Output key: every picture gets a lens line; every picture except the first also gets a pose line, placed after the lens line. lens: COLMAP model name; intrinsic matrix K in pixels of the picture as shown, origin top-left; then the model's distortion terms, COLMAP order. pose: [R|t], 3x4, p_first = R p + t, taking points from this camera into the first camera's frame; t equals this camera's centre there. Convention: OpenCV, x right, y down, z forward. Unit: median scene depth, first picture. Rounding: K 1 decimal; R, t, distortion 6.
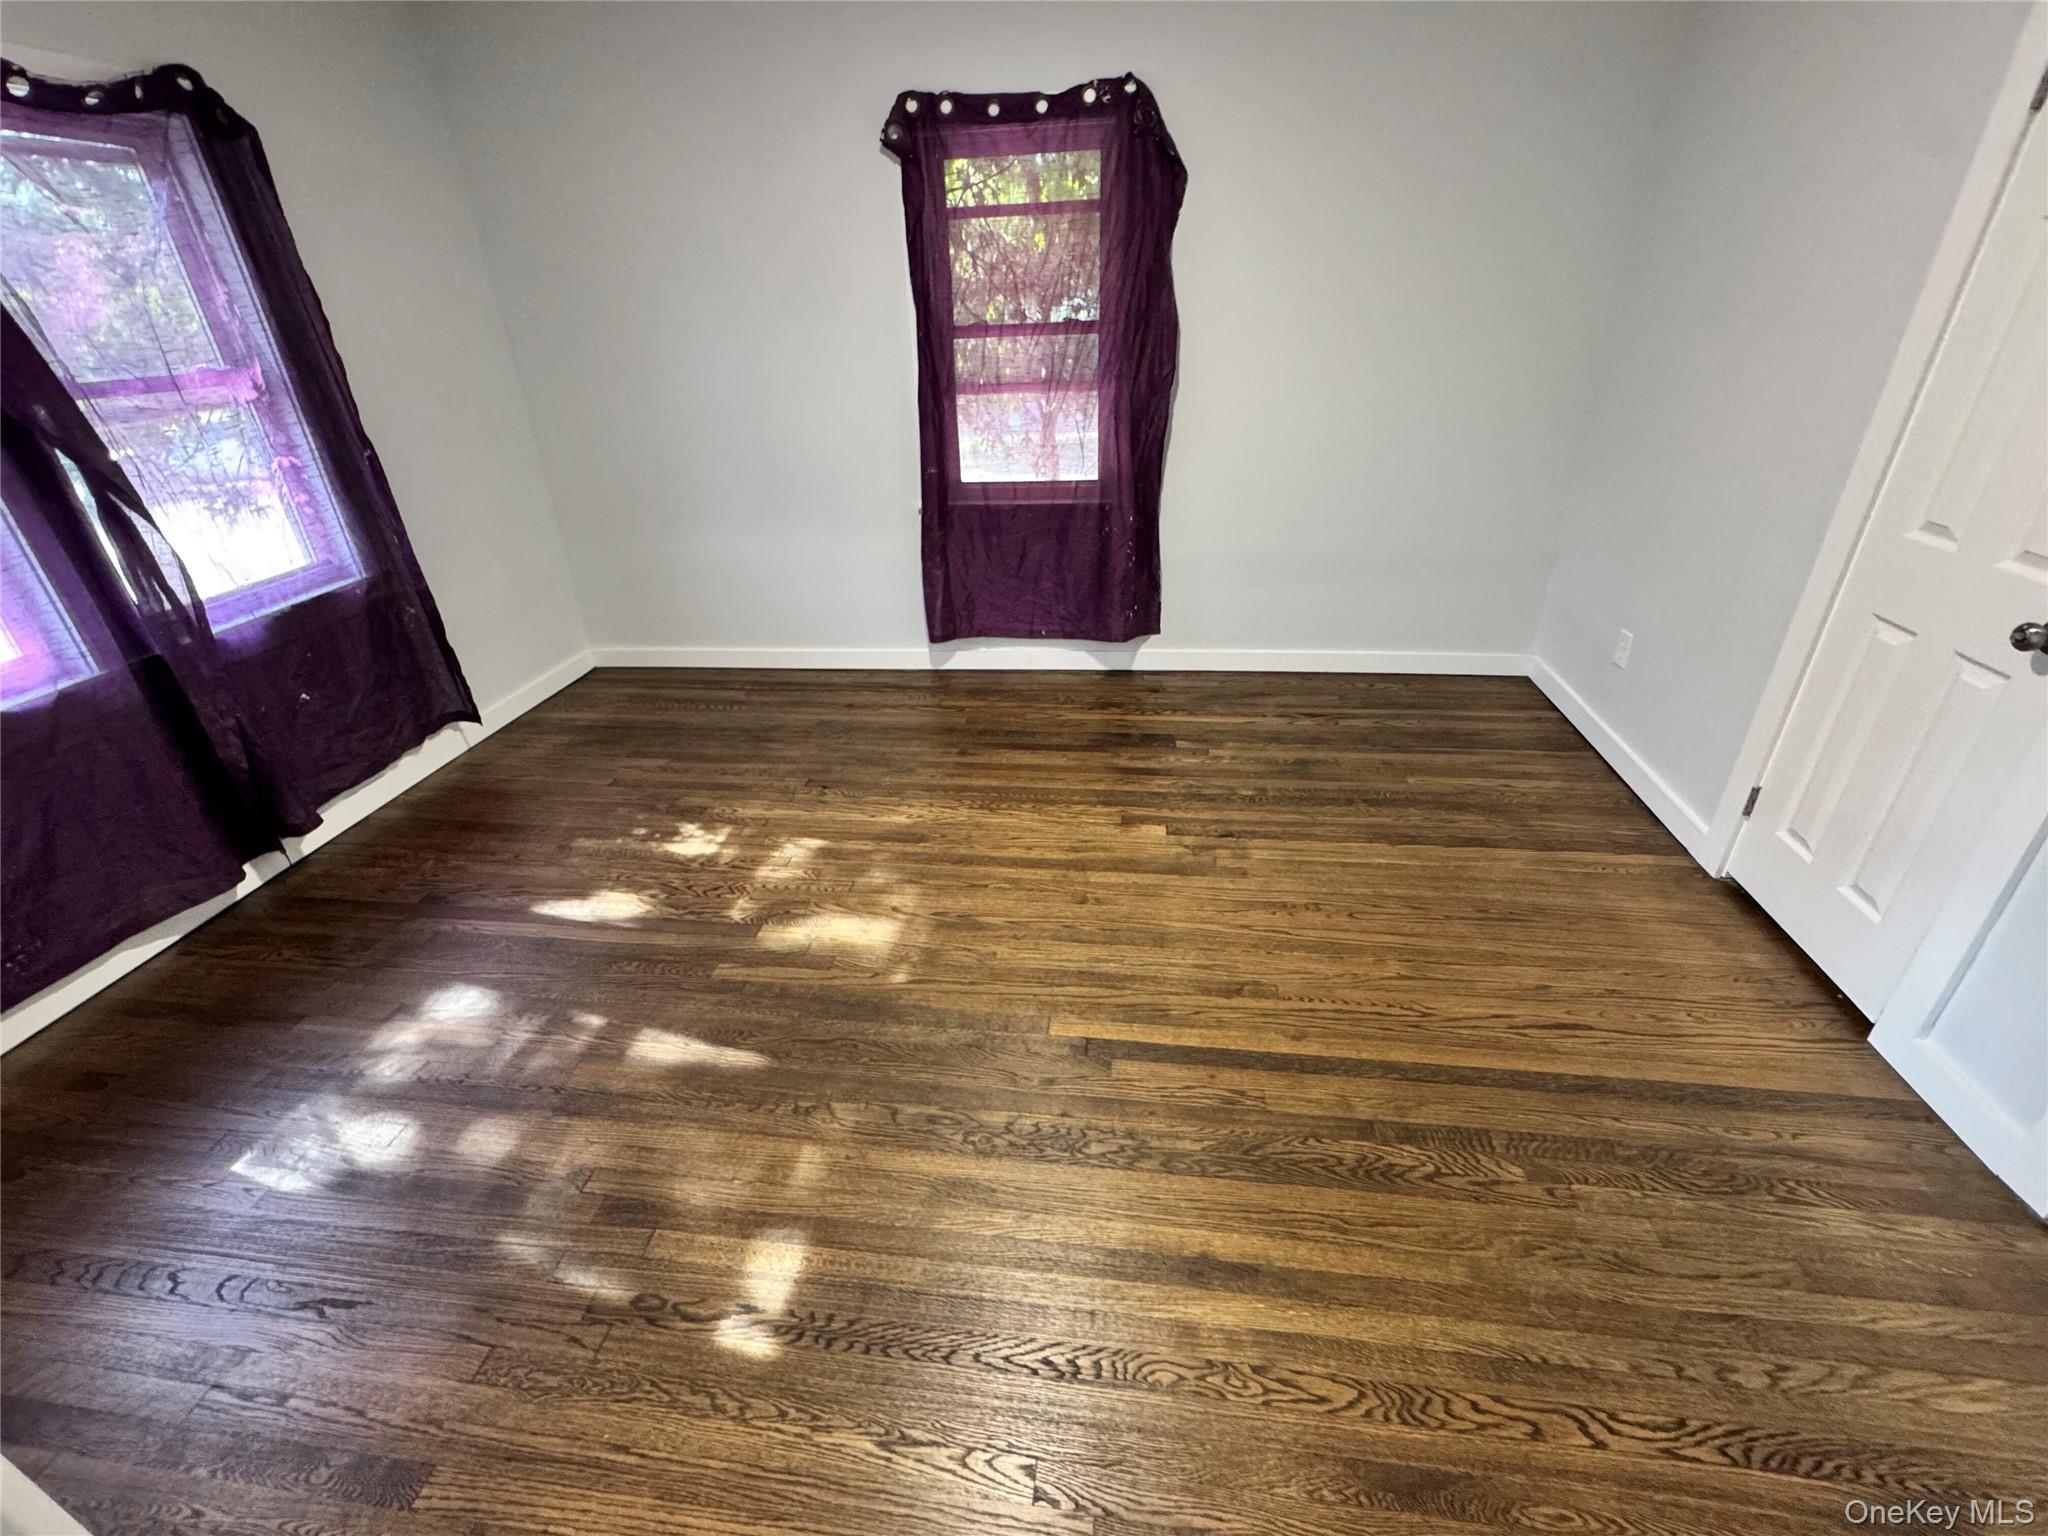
lens RADIAL K [[876.3, 0, 1014.4], [0, 876.3, 765.4], [0, 0, 1]] dist [-0.003563, 0.000032]
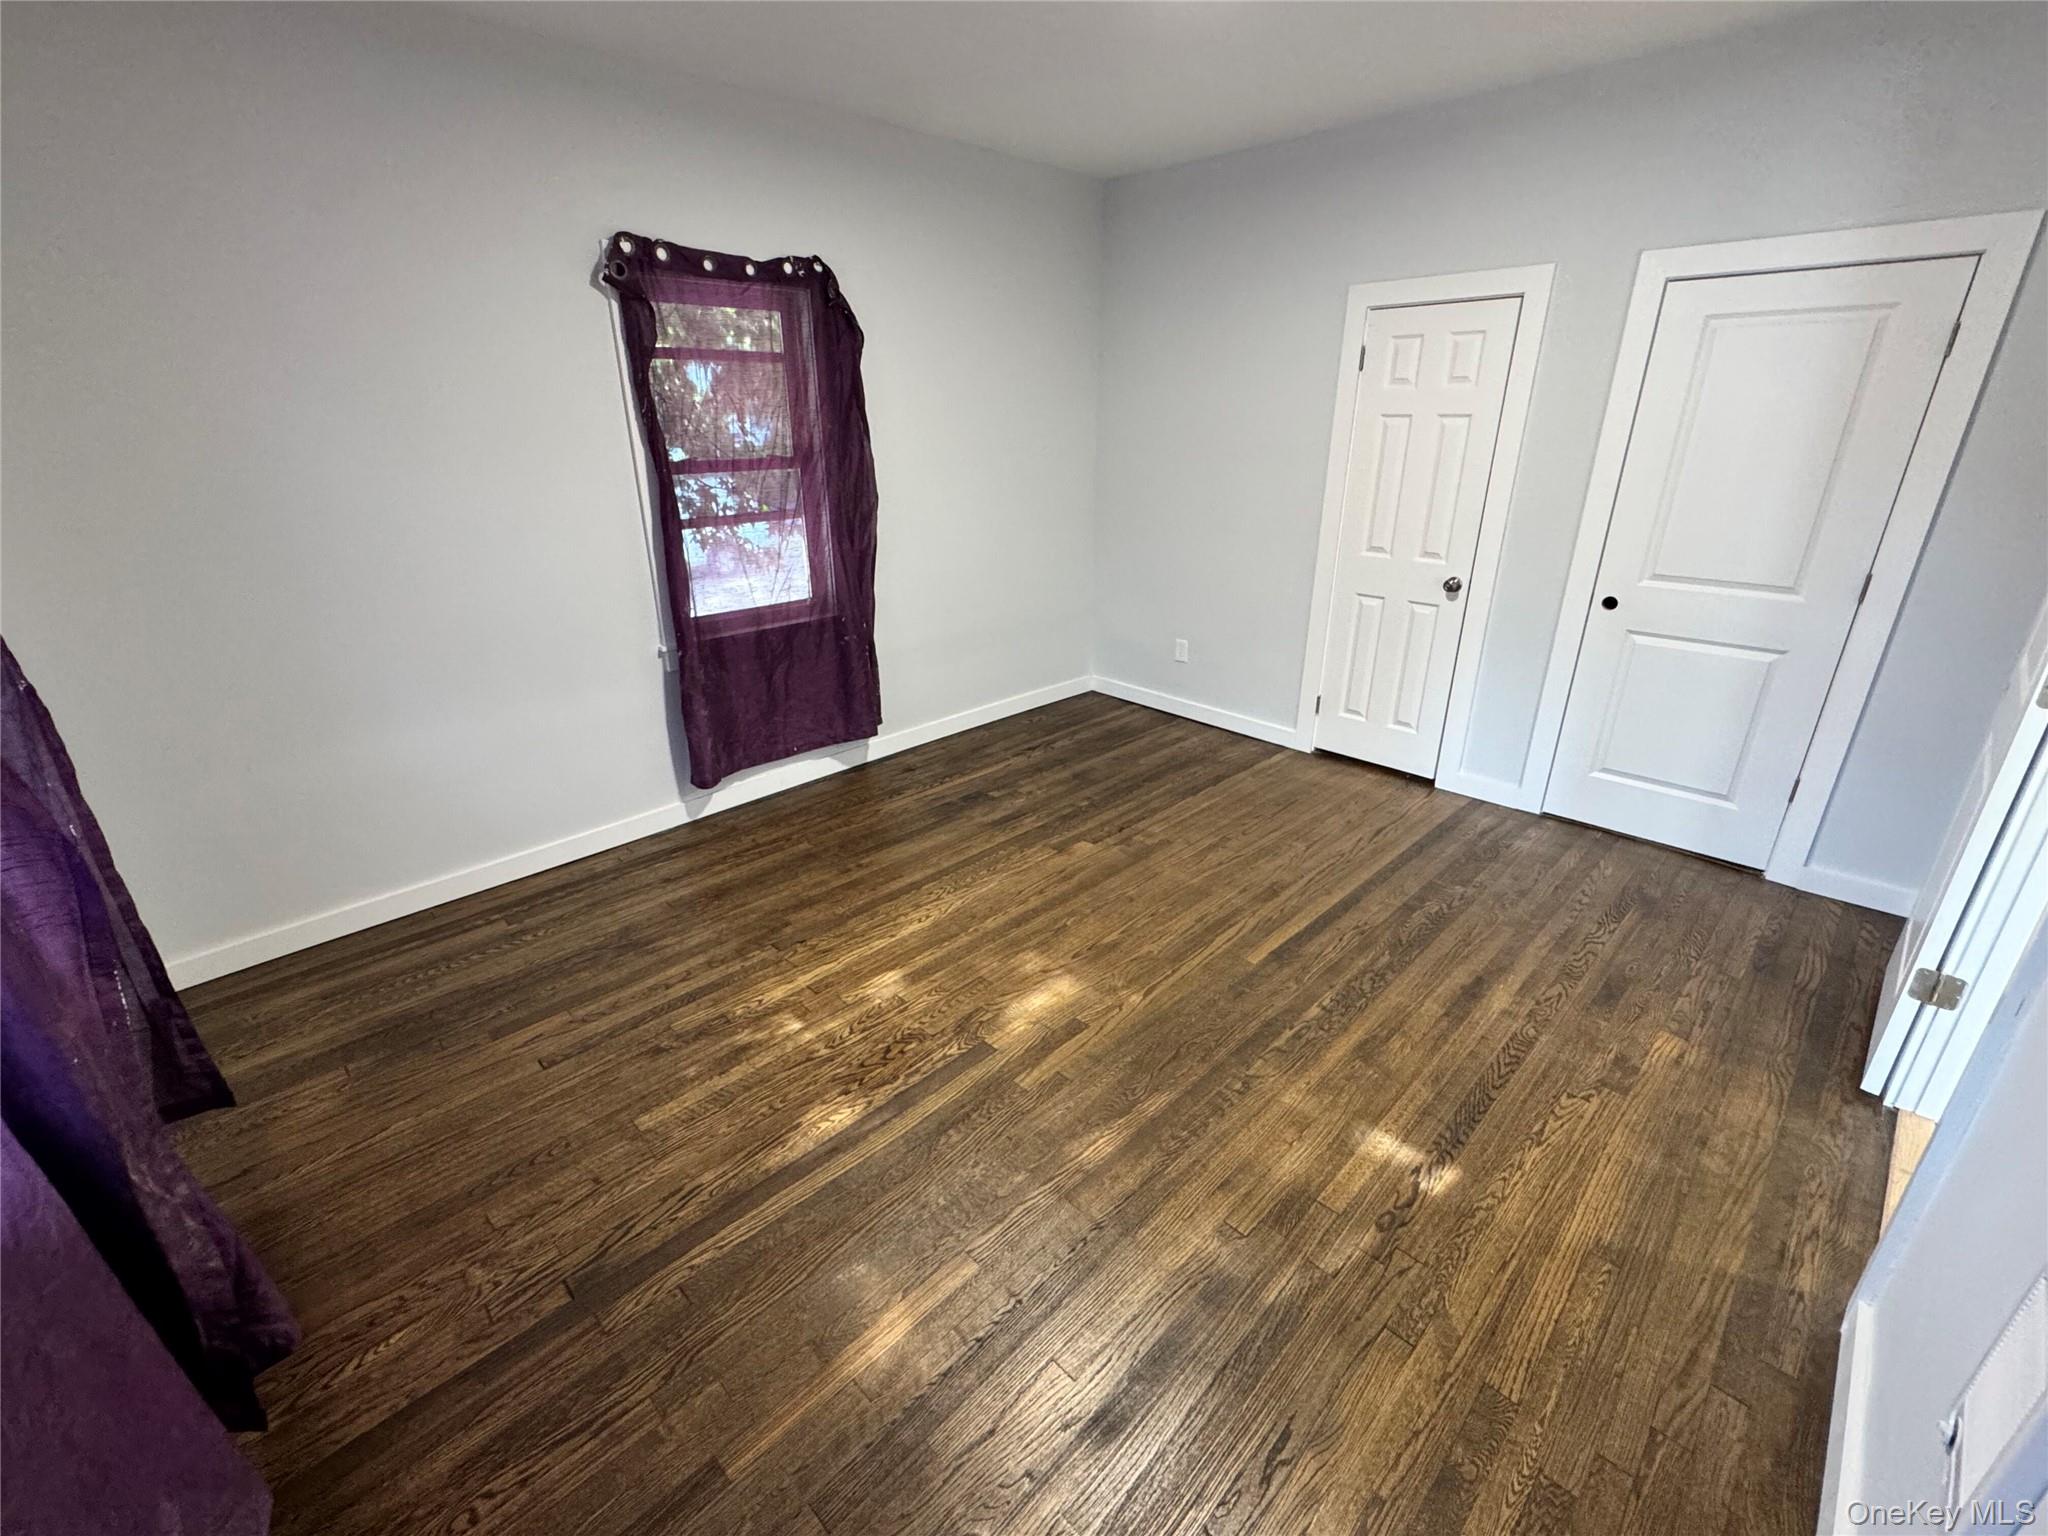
lens RADIAL K [[876.3, 0, 1014.4], [0, 876.3, 765.4], [0, 0, 1]] dist [-0.003563, 0.000032]
pose [[0.611019, -0.262496, 0.746828, -0.812856], [0.357361, 0.933285, 0.035657, -0.113459], [-0.706363, 0.245100, 0.664061, 0.220763]]
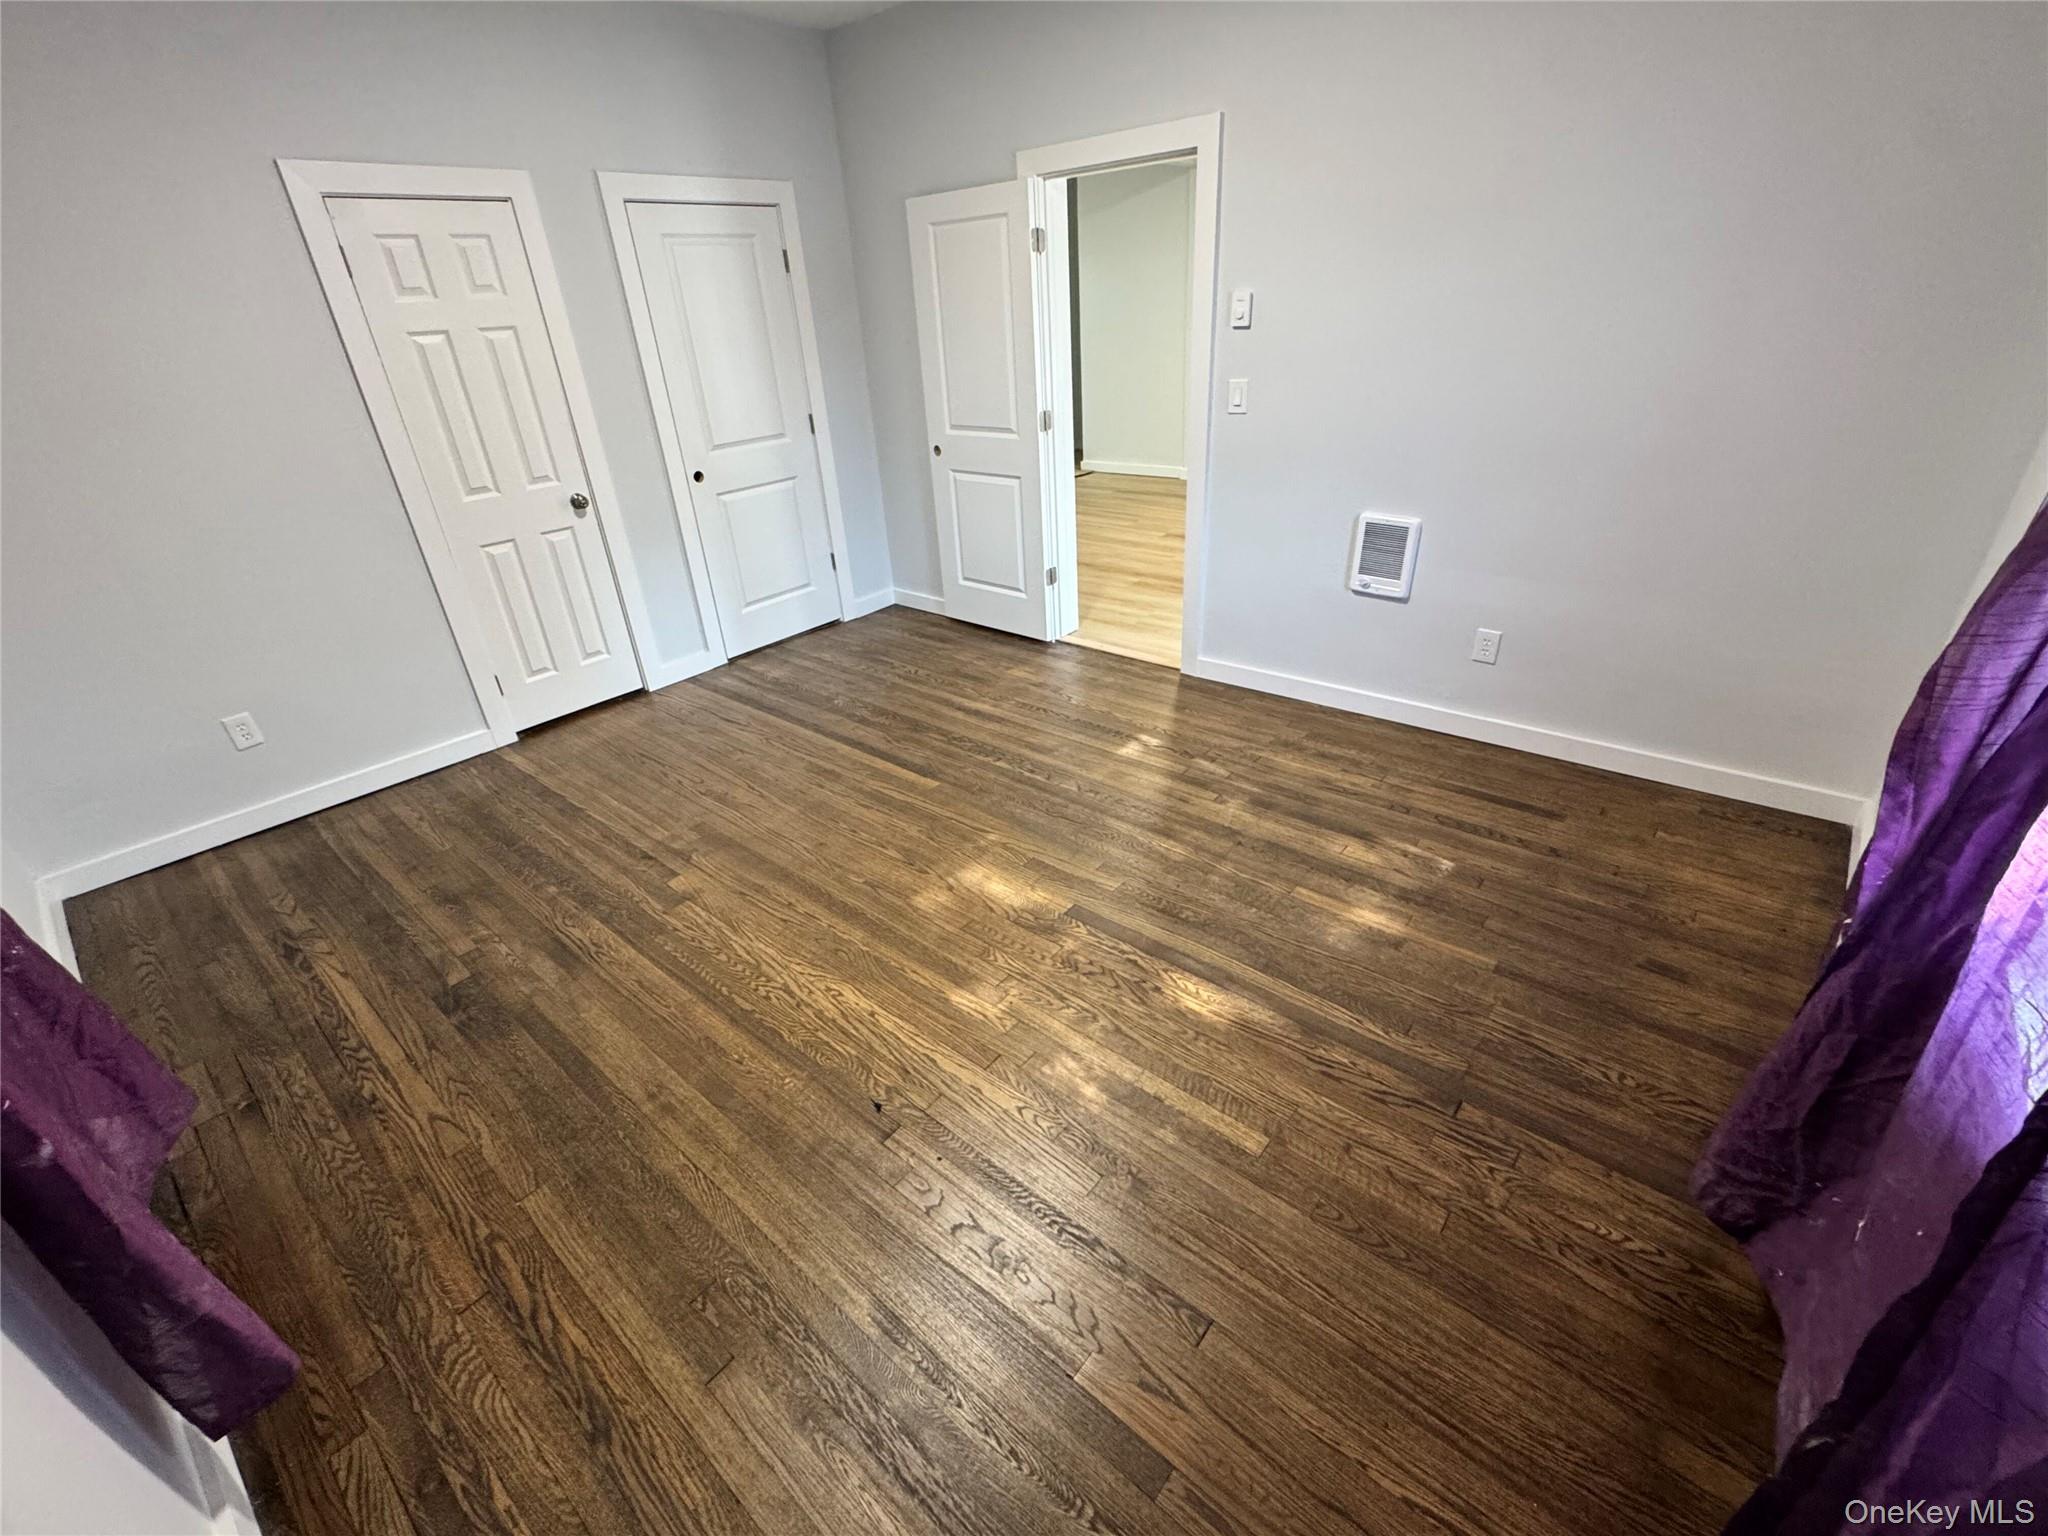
lens RADIAL K [[876.3, 0, 1014.4], [0, 876.3, 765.4], [0, 0, 1]] dist [-0.003563, 0.000032]
pose [[-0.835751, -0.180112, 0.518730, -0.656503], [0.333683, 0.583657, 0.740270, -0.620070], [-0.436092, 0.791772, -0.427691, 1.175546]]
